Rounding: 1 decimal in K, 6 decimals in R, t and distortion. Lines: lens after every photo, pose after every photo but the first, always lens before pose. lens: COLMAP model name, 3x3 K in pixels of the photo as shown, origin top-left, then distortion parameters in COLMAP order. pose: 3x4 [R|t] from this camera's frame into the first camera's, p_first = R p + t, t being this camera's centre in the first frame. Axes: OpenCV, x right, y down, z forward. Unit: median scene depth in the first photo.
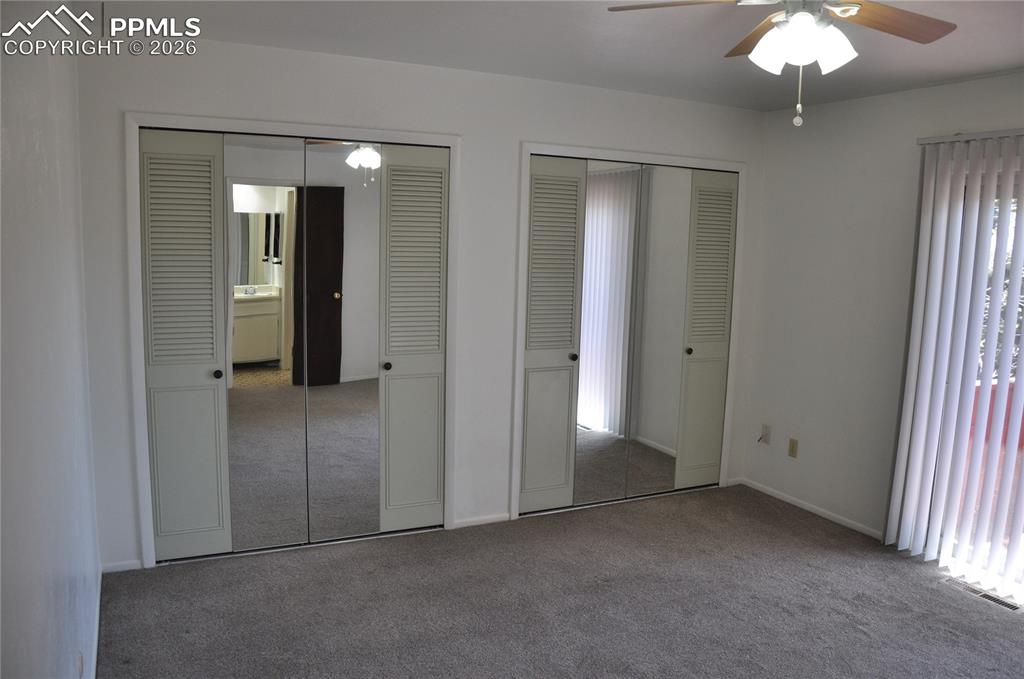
lens RADIAL K [[793.7, 0, 513.7], [0, 793.7, 350.3], [0, 0, 1]] dist [-0.159187, 0.126106]
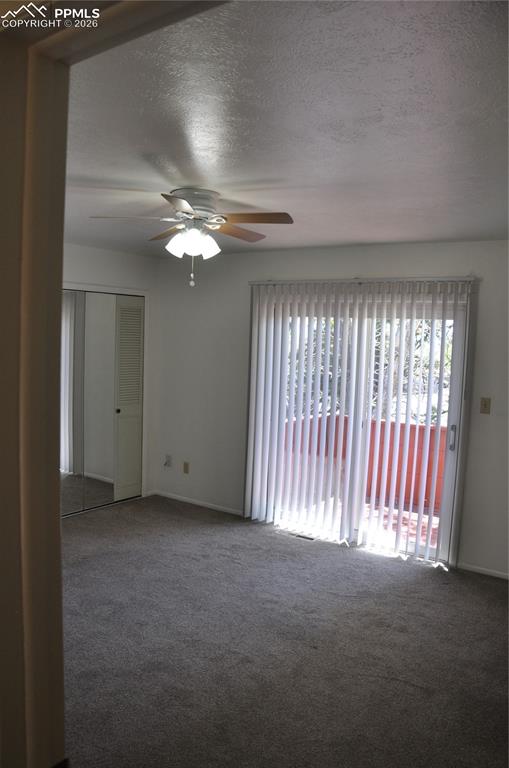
lens RADIAL K [[595.3, 0, 258.5], [0, 595.3, 392.1], [0, 0, 1]] dist [-0.159187, 0.126106]
pose [[0.877935, -0.040756, 0.477043, -0.111697], [0.058267, 0.998059, -0.021964, 0.006227], [-0.475222, 0.047079, 0.878606, -0.199153]]
